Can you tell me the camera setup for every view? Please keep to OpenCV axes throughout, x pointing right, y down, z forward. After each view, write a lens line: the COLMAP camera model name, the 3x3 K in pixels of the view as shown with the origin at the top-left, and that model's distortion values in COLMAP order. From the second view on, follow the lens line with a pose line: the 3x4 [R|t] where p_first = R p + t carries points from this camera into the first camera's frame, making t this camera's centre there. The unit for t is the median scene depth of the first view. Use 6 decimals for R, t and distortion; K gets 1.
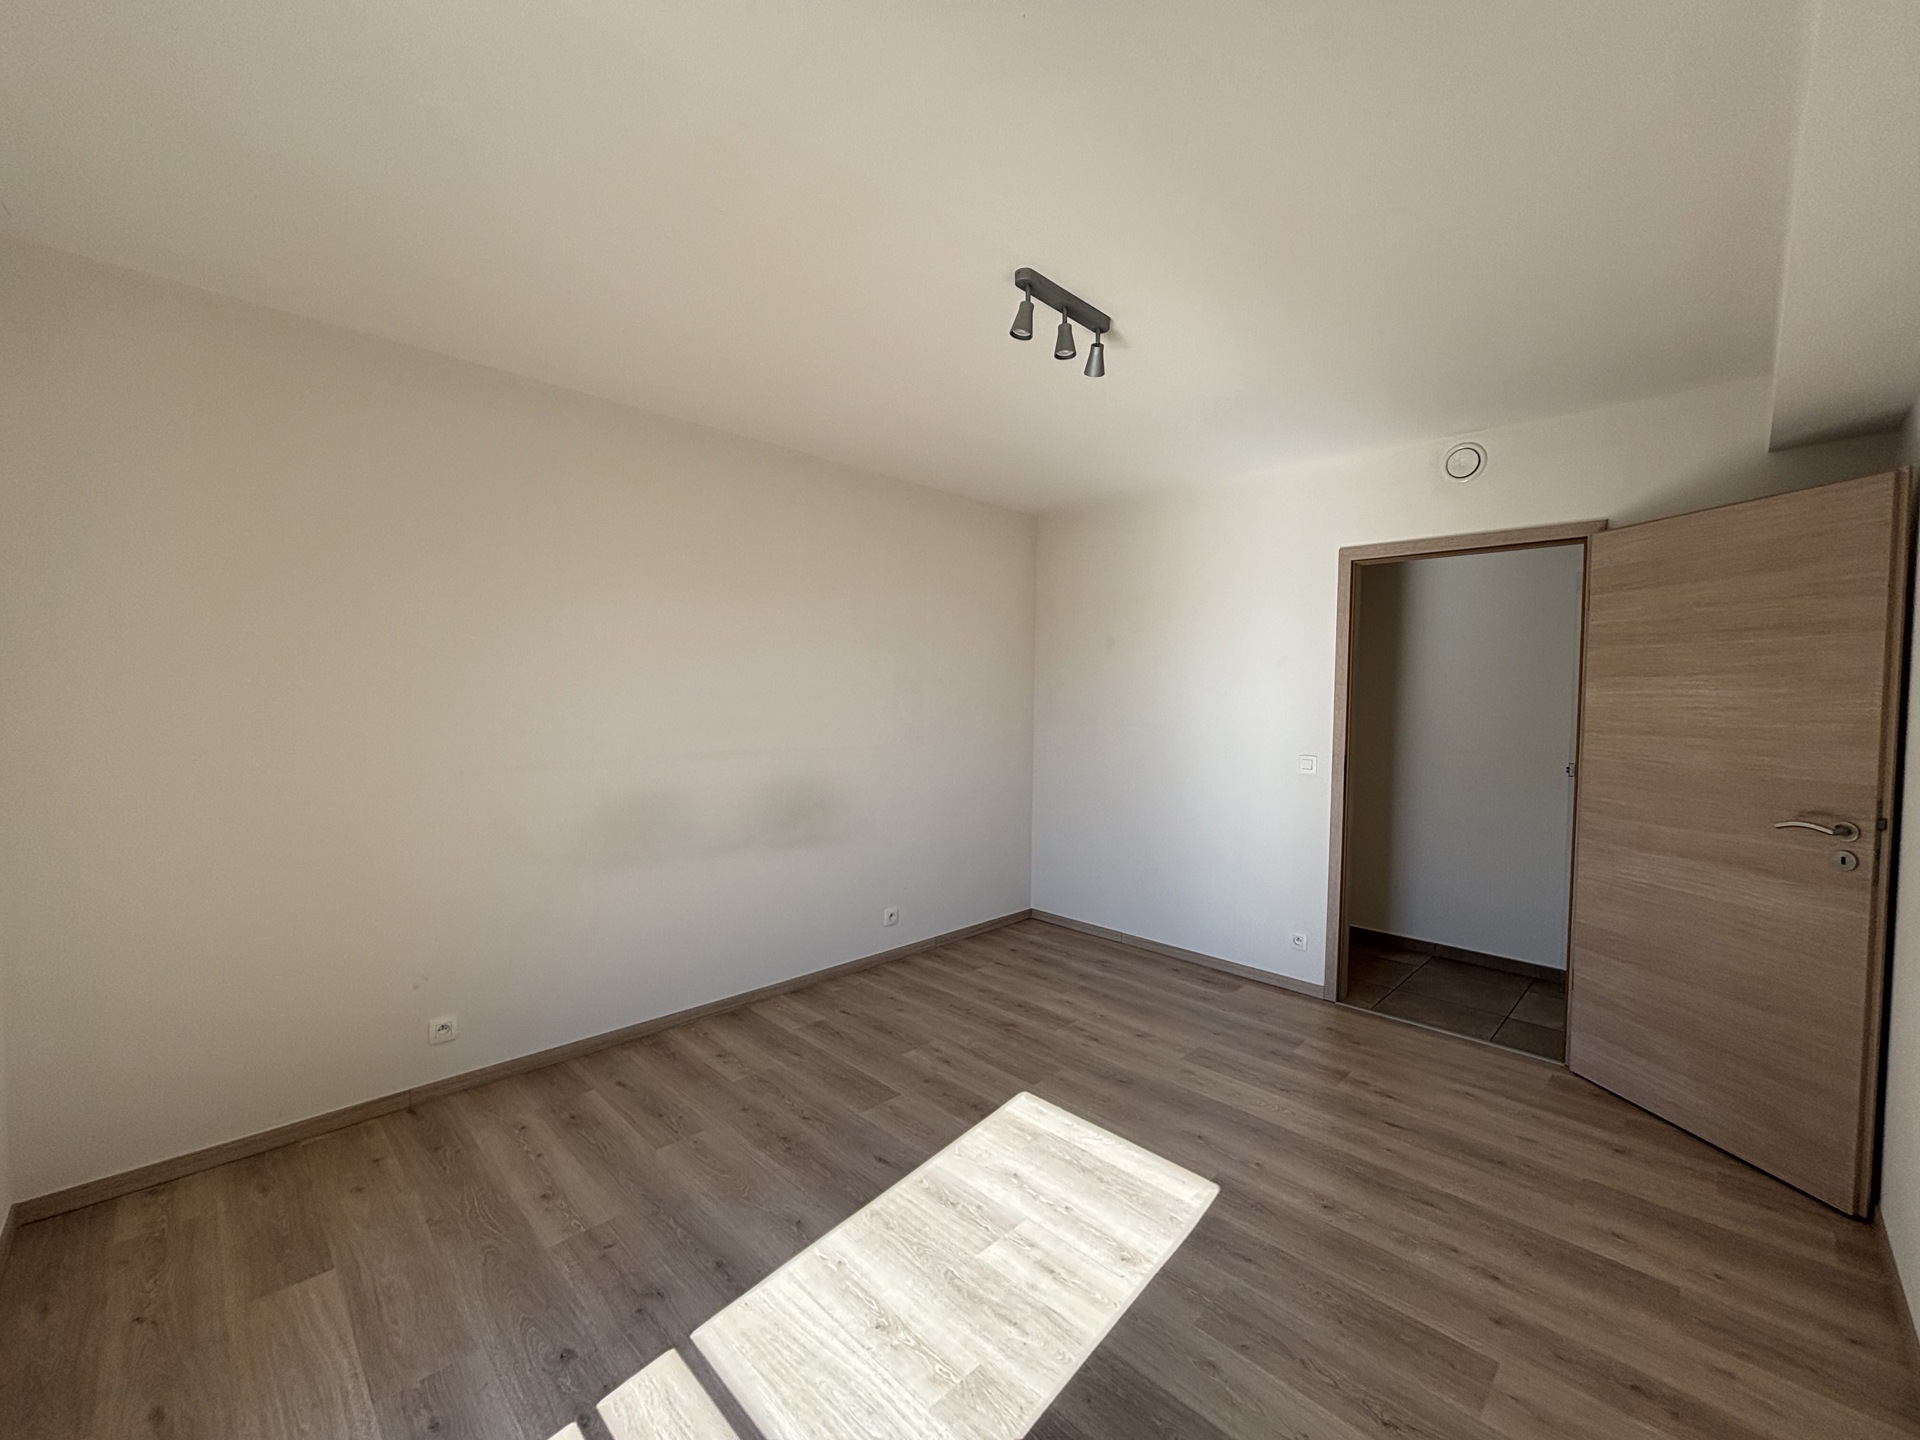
lens RADIAL K [[778.0, 0, 955.6], [0, 778.0, 720.8], [0, 0, 1]] dist [0.002142, -0.000300]
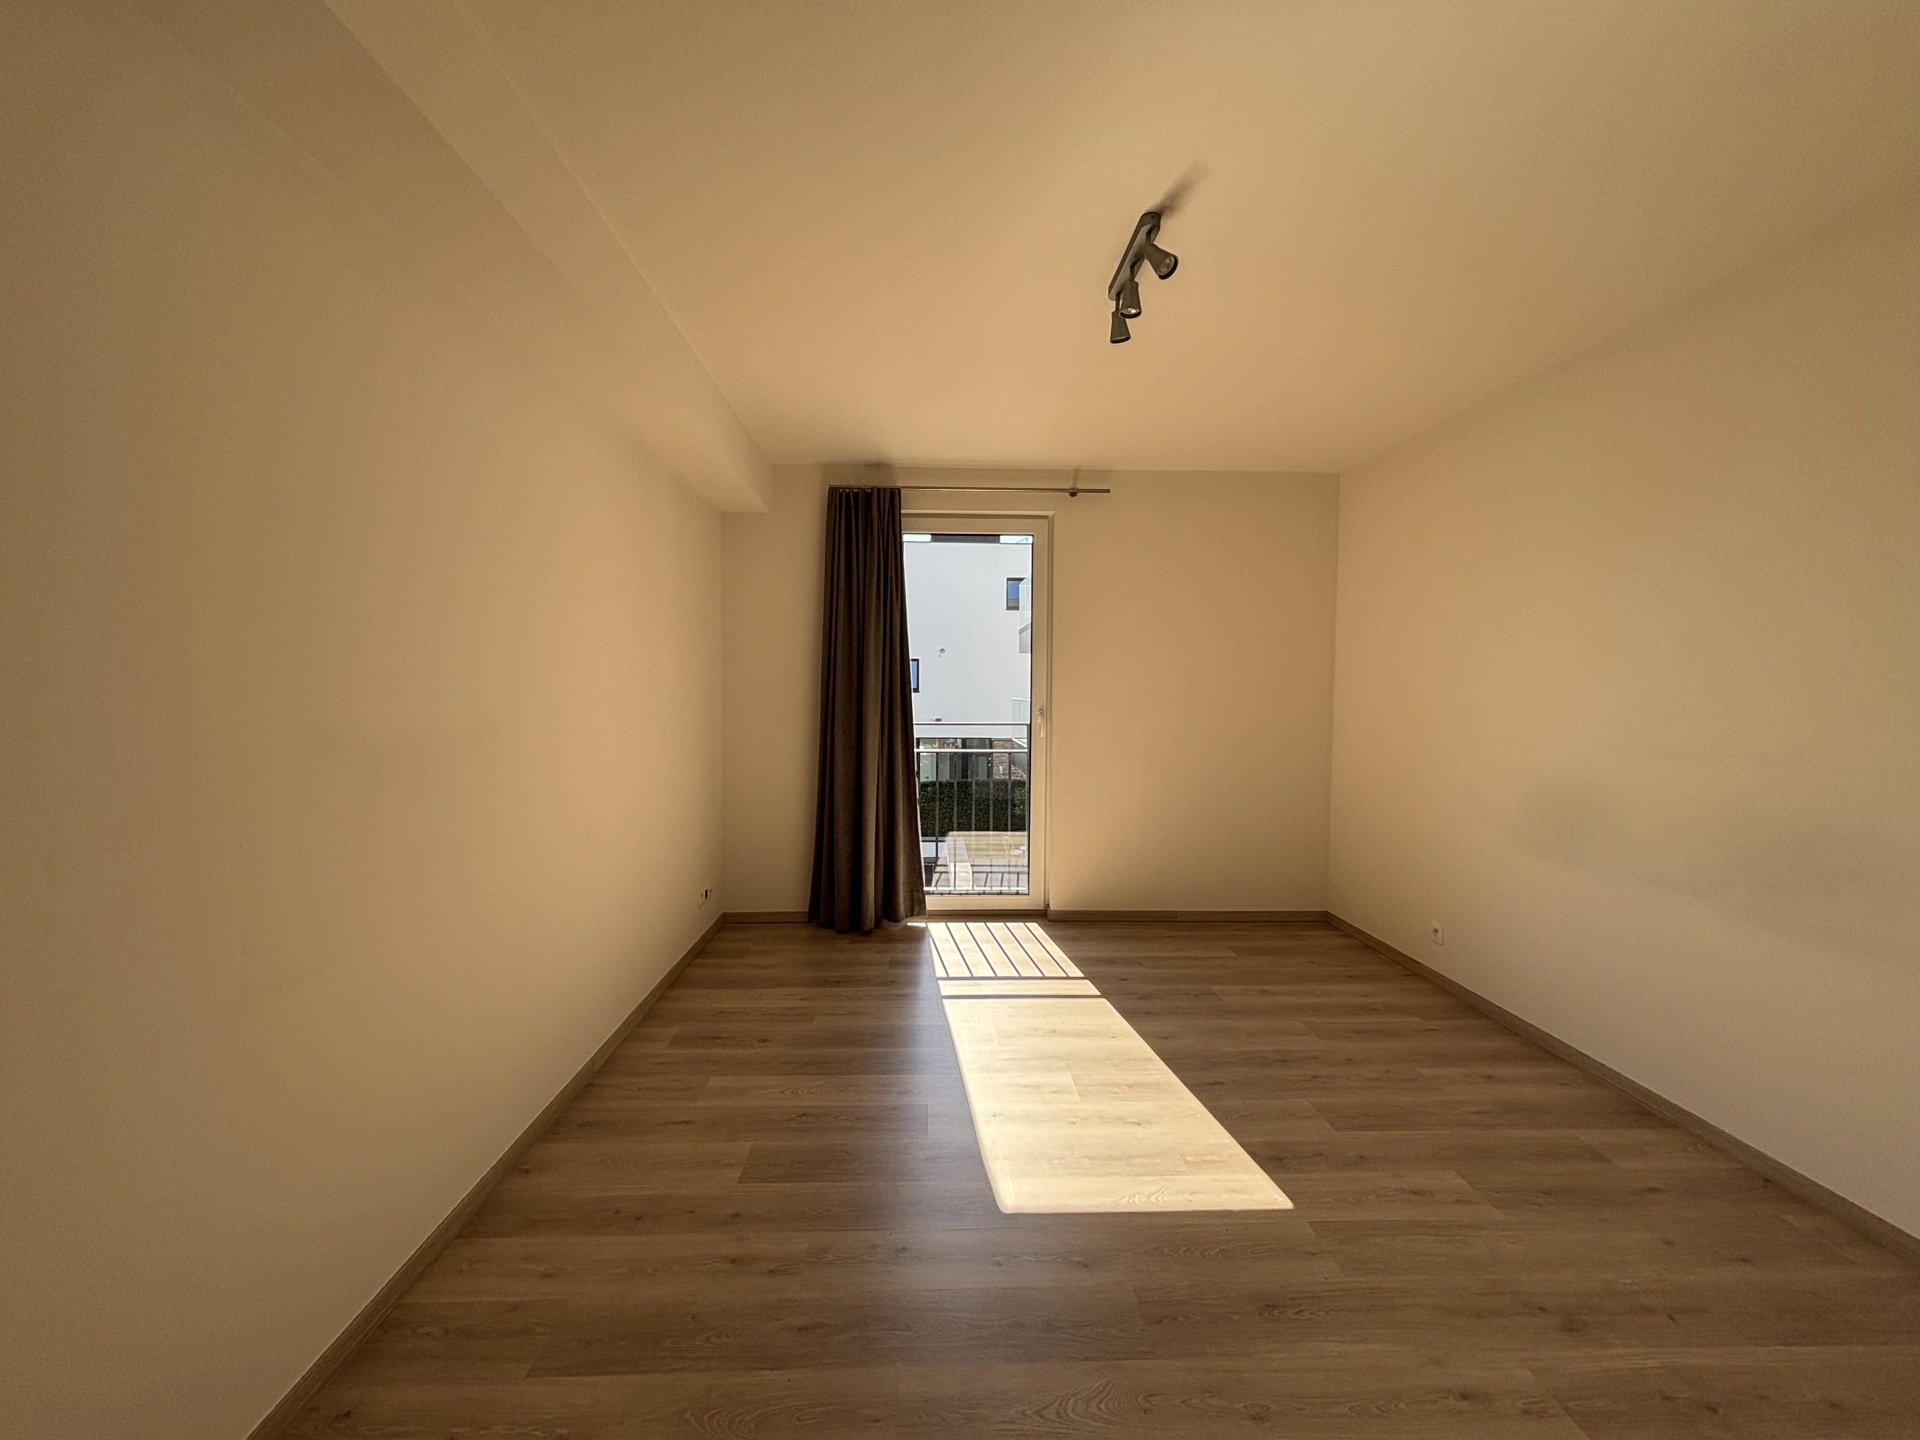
lens RADIAL K [[778.0, 0, 955.6], [0, 778.0, 720.8], [0, 0, 1]] dist [0.002142, -0.000300]
pose [[-0.674870, 0.012193, -0.737836, 0.908909], [-0.043690, 0.997449, 0.056445, 0.004986], [0.736642, 0.070330, -0.672616, 1.352165]]
